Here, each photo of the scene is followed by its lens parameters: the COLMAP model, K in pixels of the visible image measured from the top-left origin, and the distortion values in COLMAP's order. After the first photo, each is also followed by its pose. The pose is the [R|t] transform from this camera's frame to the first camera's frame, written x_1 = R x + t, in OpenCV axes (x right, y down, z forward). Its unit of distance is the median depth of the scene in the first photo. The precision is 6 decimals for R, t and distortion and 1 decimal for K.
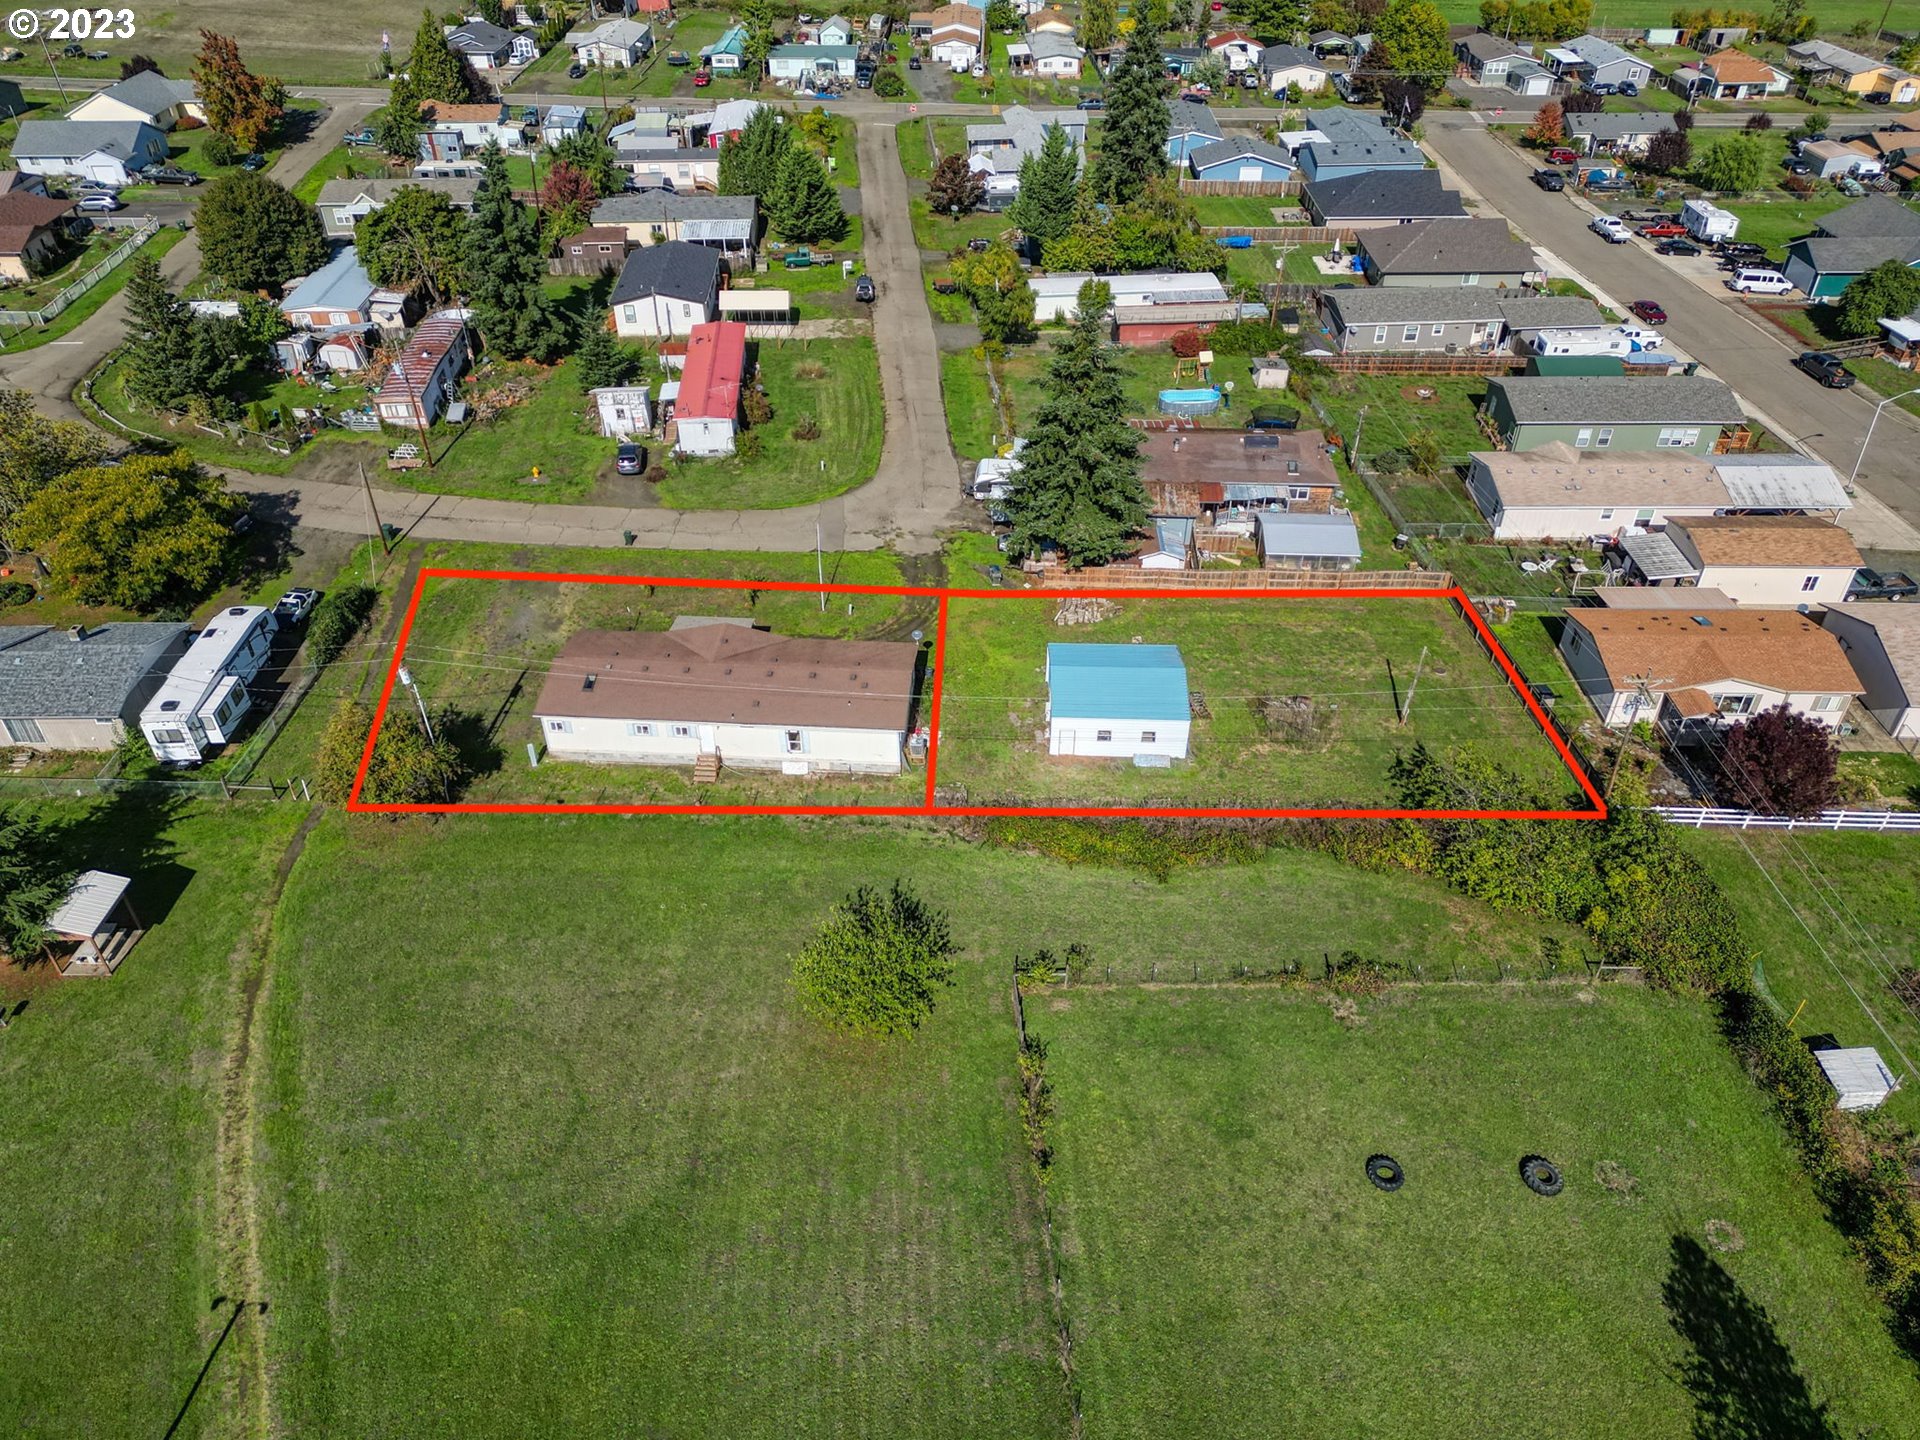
lens RADIAL K [[1342.2, 0, 955.5], [0, 1342.2, 714.6], [0, 0, 1]] dist [0.078907, -0.071401]
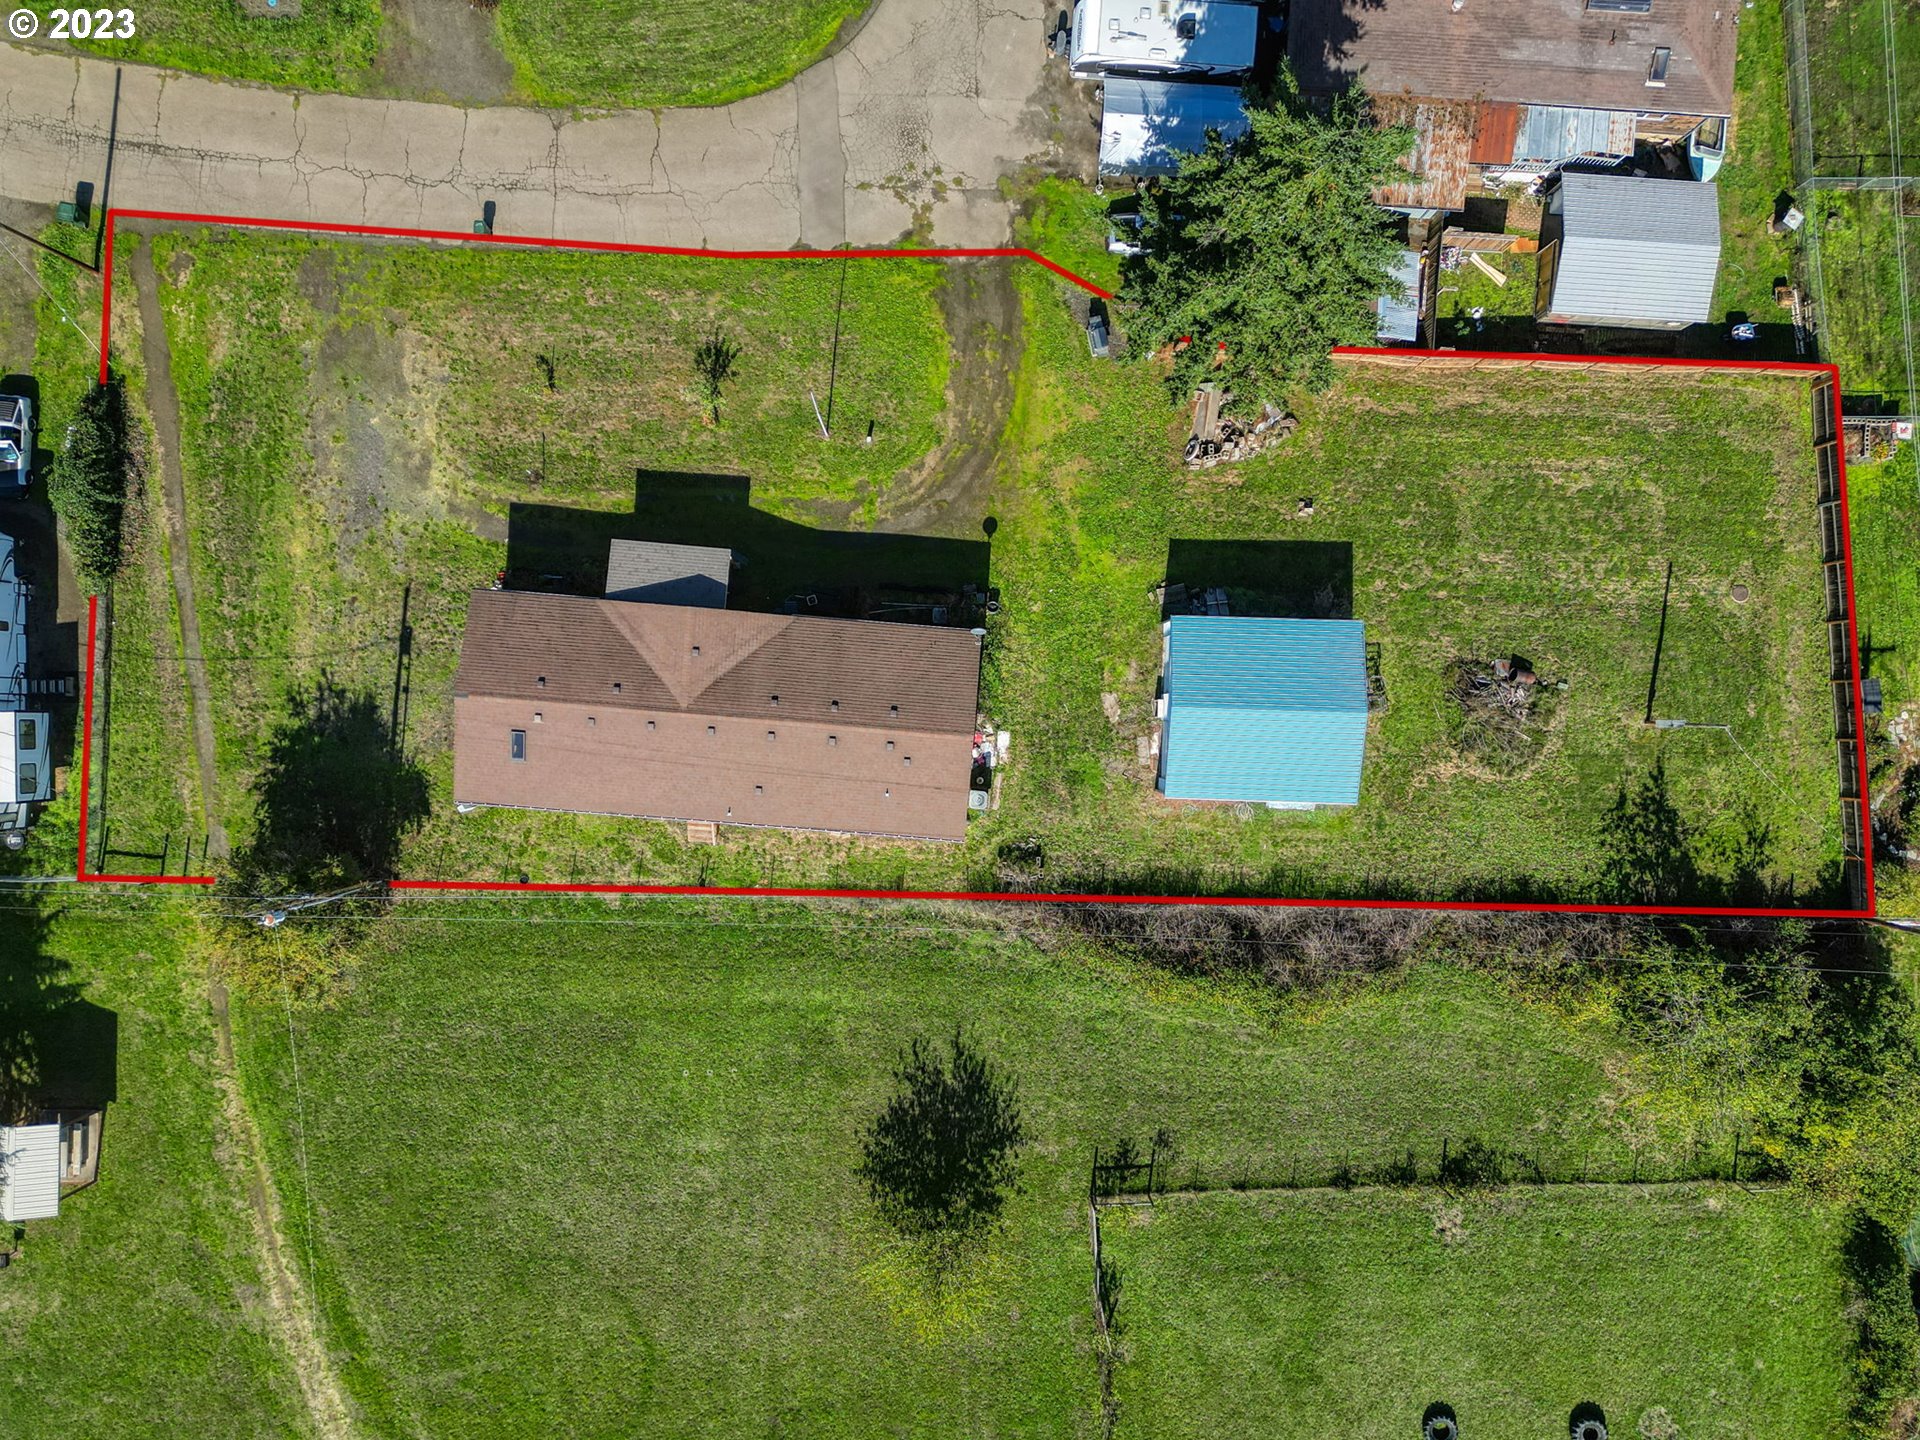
lens RADIAL K [[1342.2, 0, 955.5], [0, 1342.2, 714.6], [0, 0, 1]] dist [0.078907, -0.071401]
pose [[0.999978, 0.006549, -0.000712, -0.041826], [-0.003346, 0.598075, 0.801433, -0.610668], [0.005675, -0.801413, 0.598084, 0.598273]]
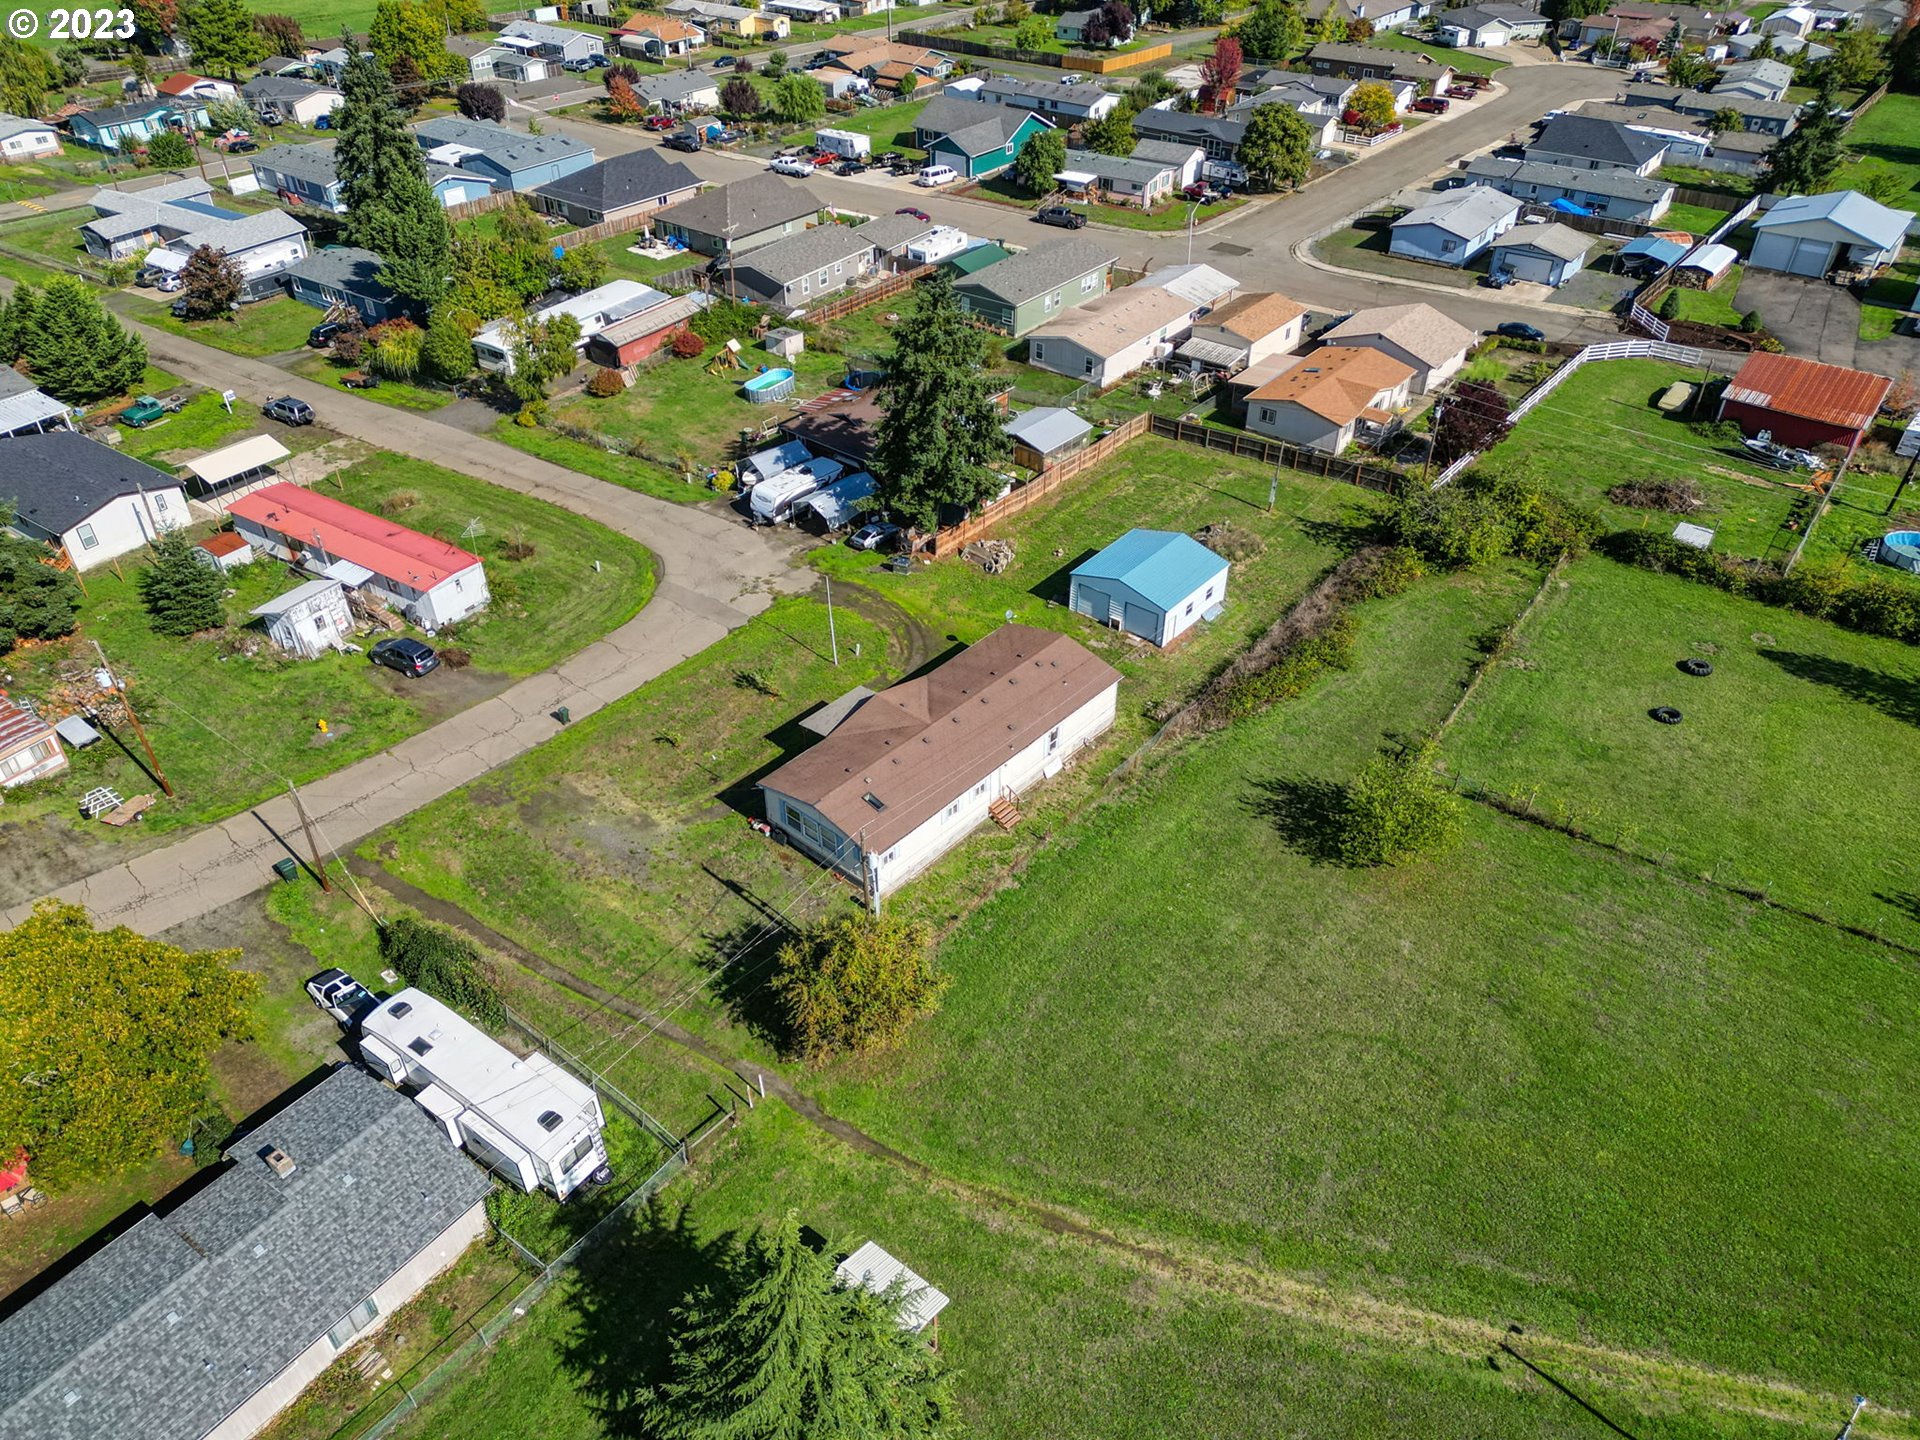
lens RADIAL K [[1342.2, 0, 955.5], [0, 1342.2, 714.6], [0, 0, 1]] dist [0.078907, -0.071401]
pose [[0.607220, -0.474607, 0.637207, -0.785632], [0.476289, 0.859350, 0.186190, -0.215993], [-0.635950, 0.190437, 0.747864, 0.295095]]
